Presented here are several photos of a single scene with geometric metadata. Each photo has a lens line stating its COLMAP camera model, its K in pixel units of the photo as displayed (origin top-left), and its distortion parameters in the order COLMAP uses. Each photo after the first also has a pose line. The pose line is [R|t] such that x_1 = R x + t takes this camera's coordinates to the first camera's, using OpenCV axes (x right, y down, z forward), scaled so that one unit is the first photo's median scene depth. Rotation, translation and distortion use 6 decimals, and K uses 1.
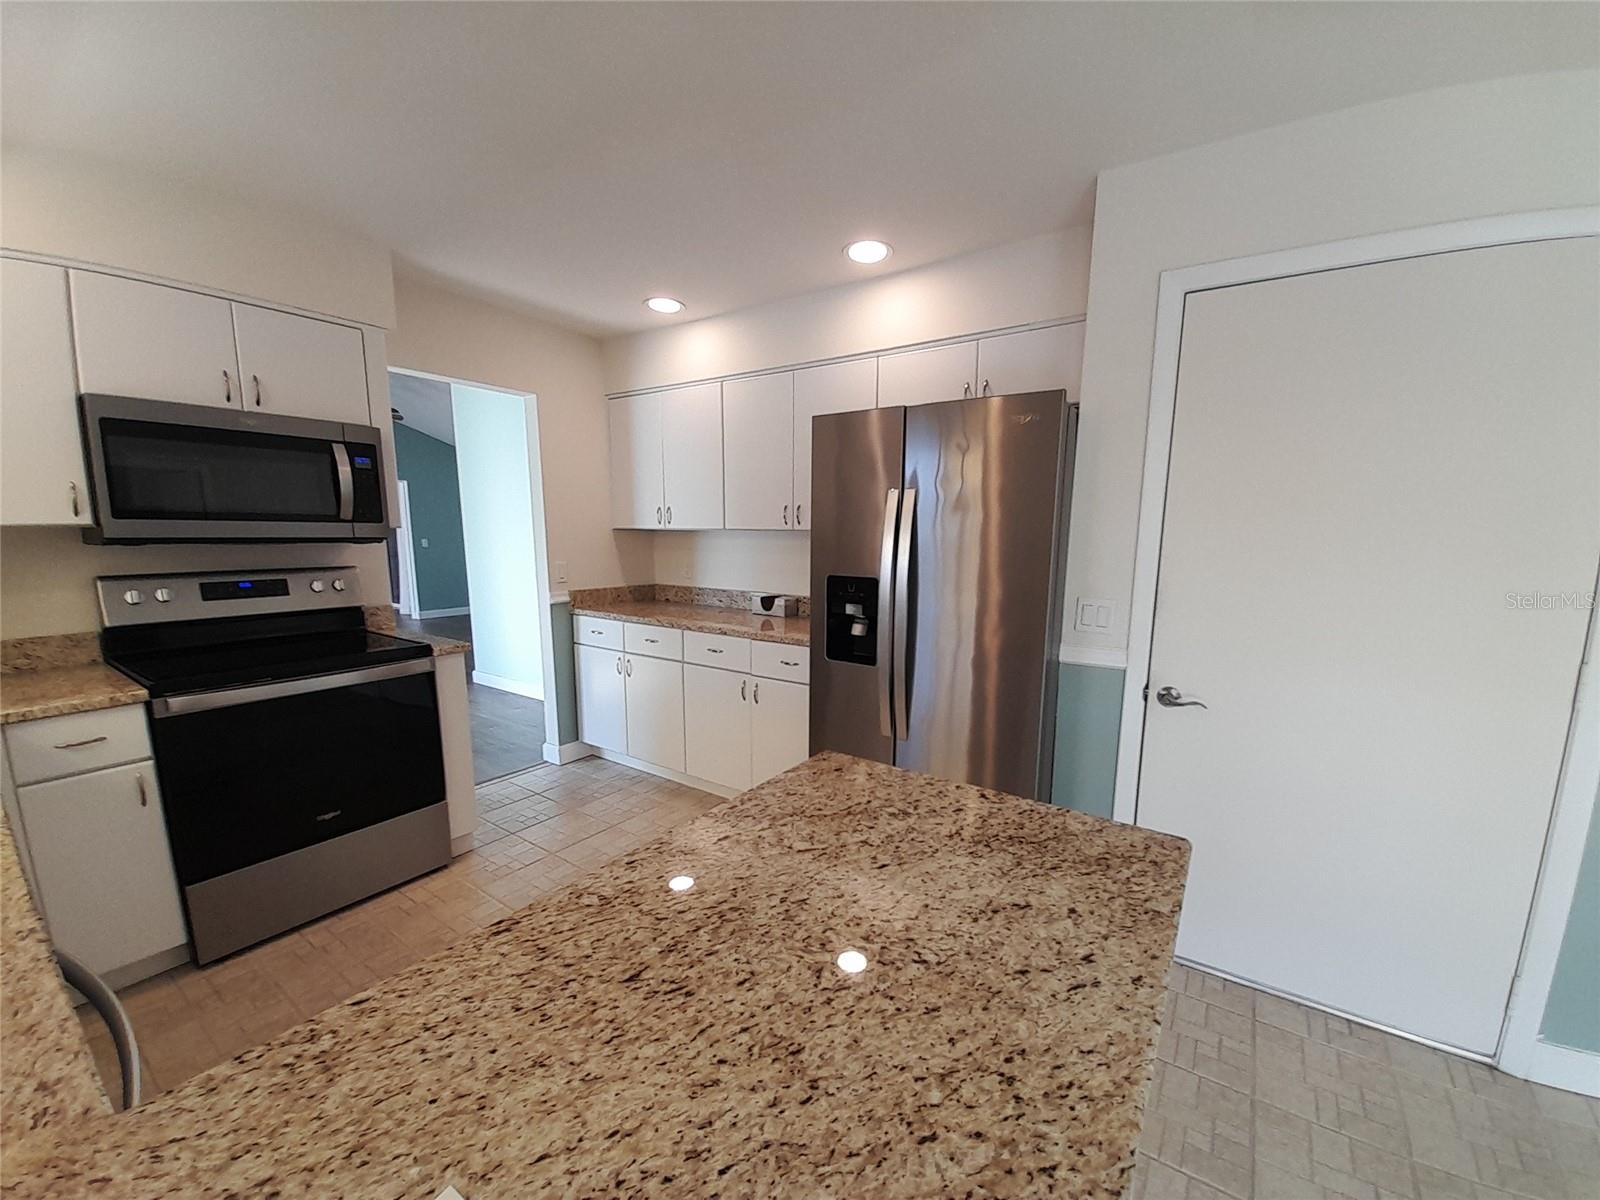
lens RADIAL K [[631.7, 0, 828.4], [0, 631.7, 626.1], [0, 0, 1]] dist [-0.010436, -0.001394]
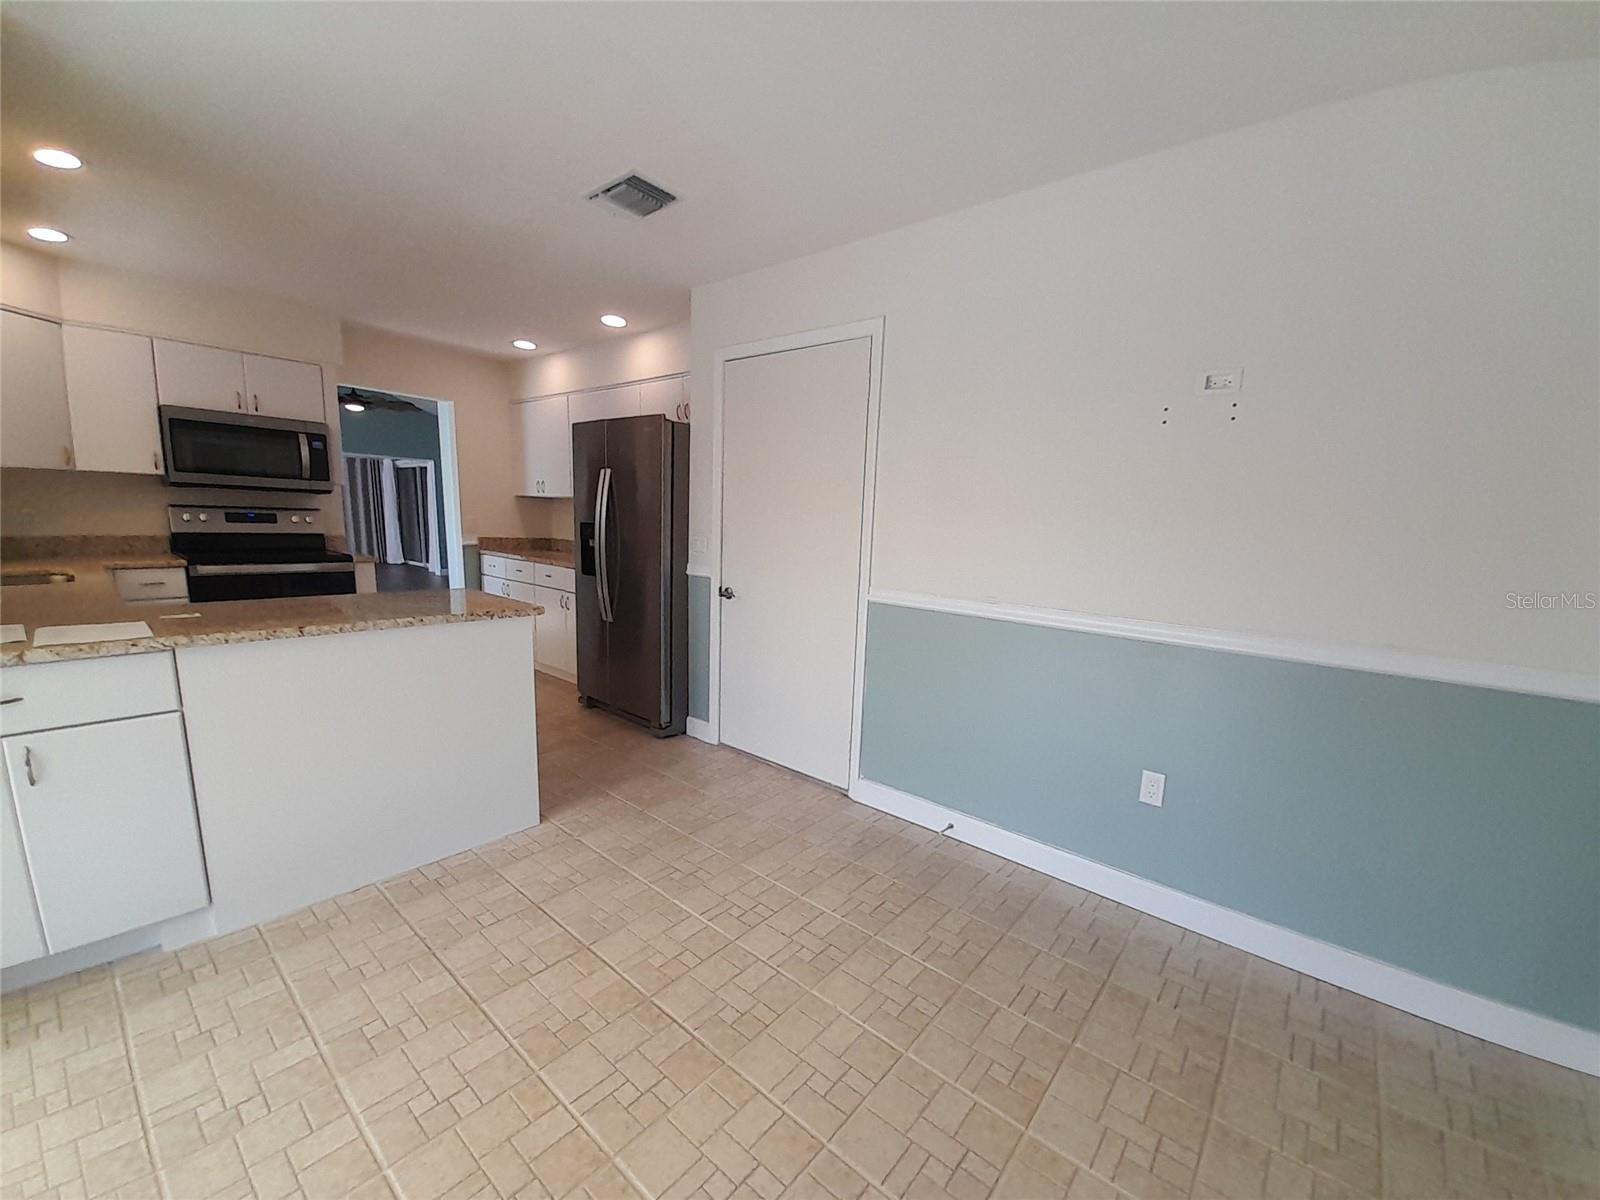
lens RADIAL K [[631.7, 0, 828.7], [0, 631.7, 632.0], [0, 0, 1]] dist [-0.010436, -0.001394]
pose [[0.995057, 0.050832, -0.085306, 0.826222], [-0.049124, 0.998550, 0.022003, 0.142000], [0.086301, -0.017704, 0.996112, -0.588985]]
